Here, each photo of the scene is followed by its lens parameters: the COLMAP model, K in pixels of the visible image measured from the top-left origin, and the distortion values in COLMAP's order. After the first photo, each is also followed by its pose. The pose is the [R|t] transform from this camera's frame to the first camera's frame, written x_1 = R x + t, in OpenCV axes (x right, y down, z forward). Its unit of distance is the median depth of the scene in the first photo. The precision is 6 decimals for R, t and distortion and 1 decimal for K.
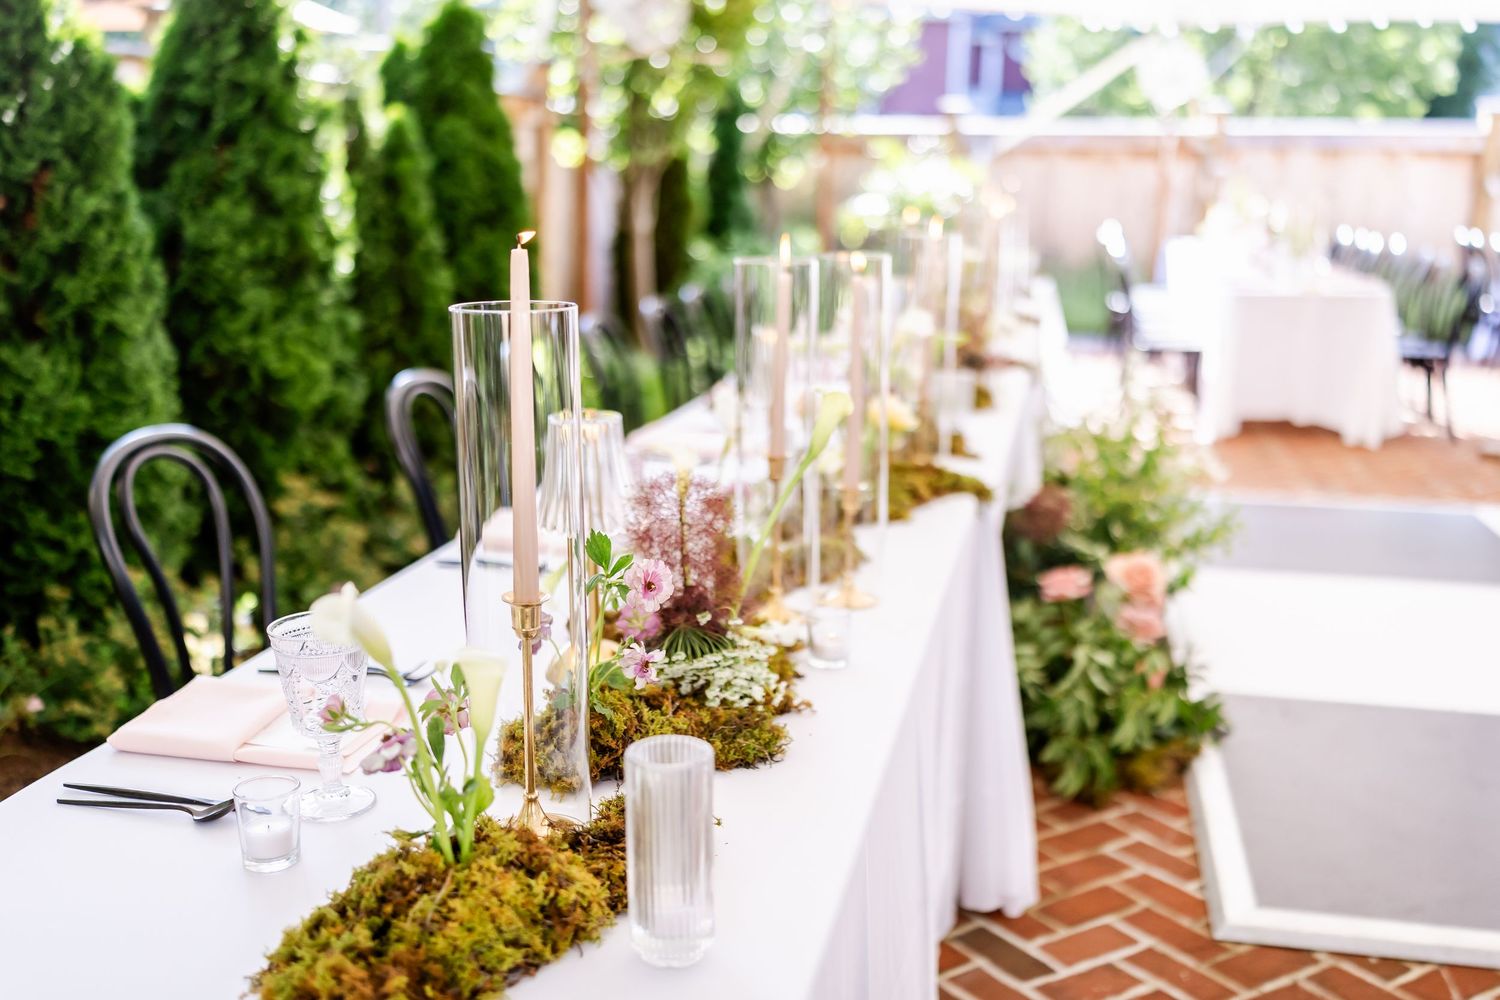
lens RADIAL K [[1428.6, 0, 750.0], [0, 1428.6, 500.0], [0, 0, 1]] dist [0.009508, -0.039369]
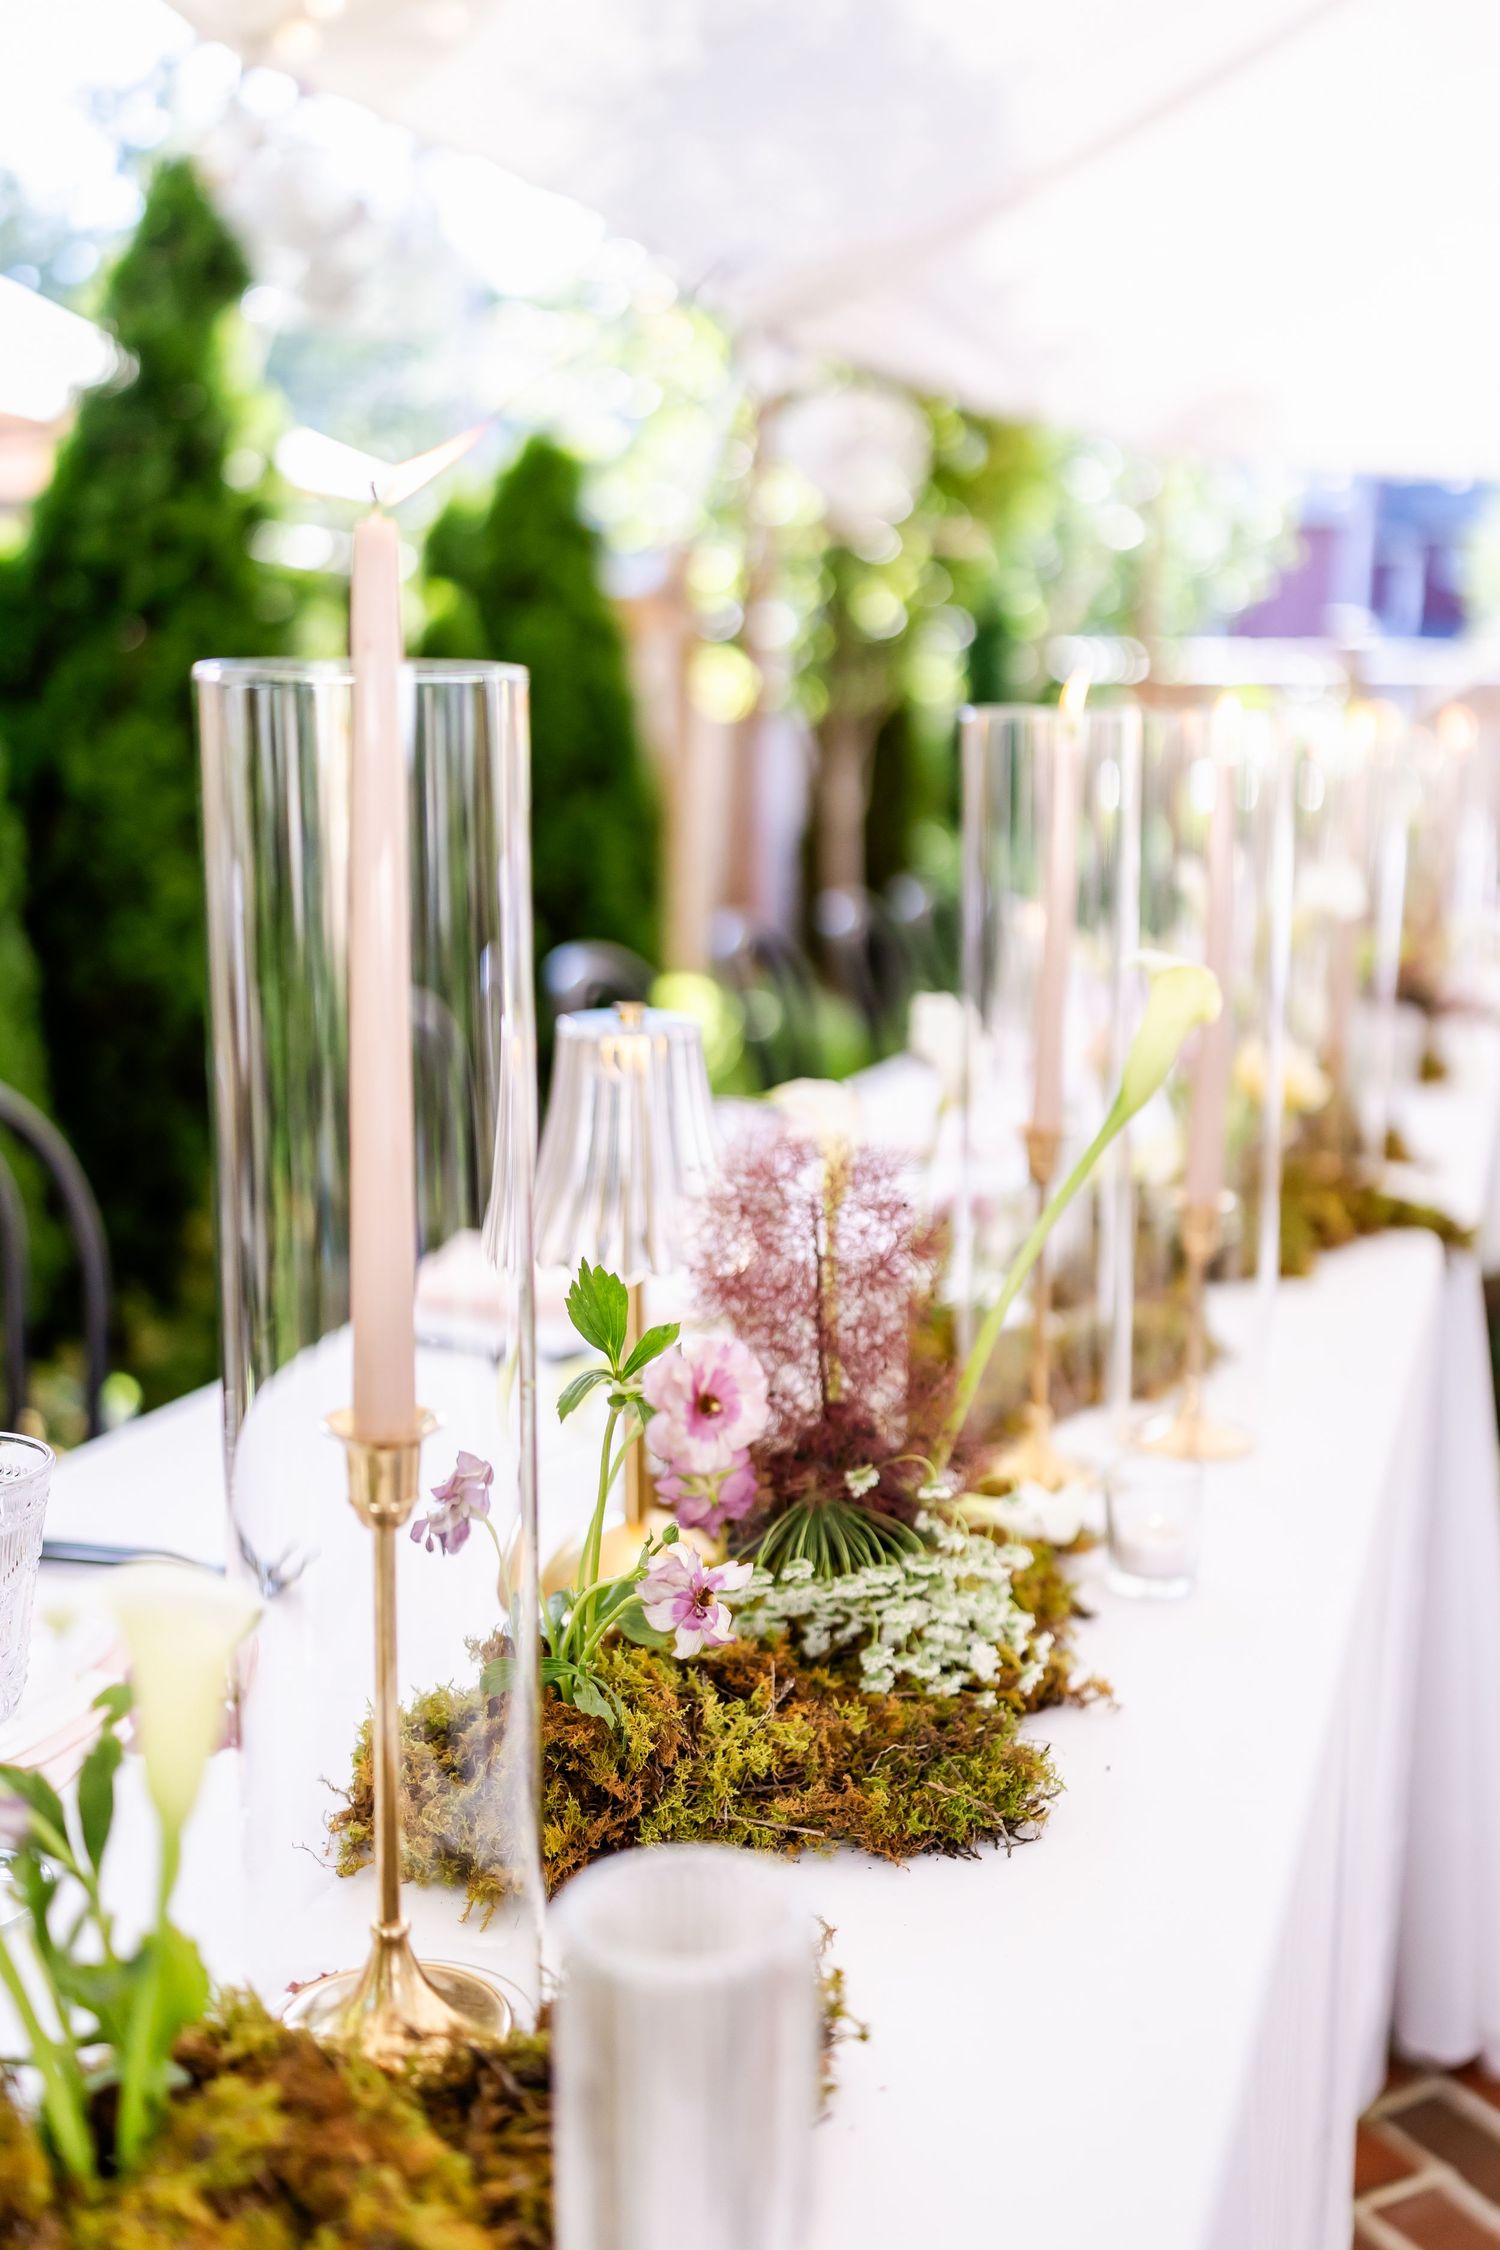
lens RADIAL K [[2187.8, 0, 761.1], [0, 2187.8, 1133.4], [0, 0, 1]] dist [0.009286, -0.025400]
pose [[0.993124, 0.022238, -0.114932, 0.008829], [-0.028585, 0.998139, -0.053872, 0.011965], [0.113520, 0.056787, 0.991911, 0.272466]]
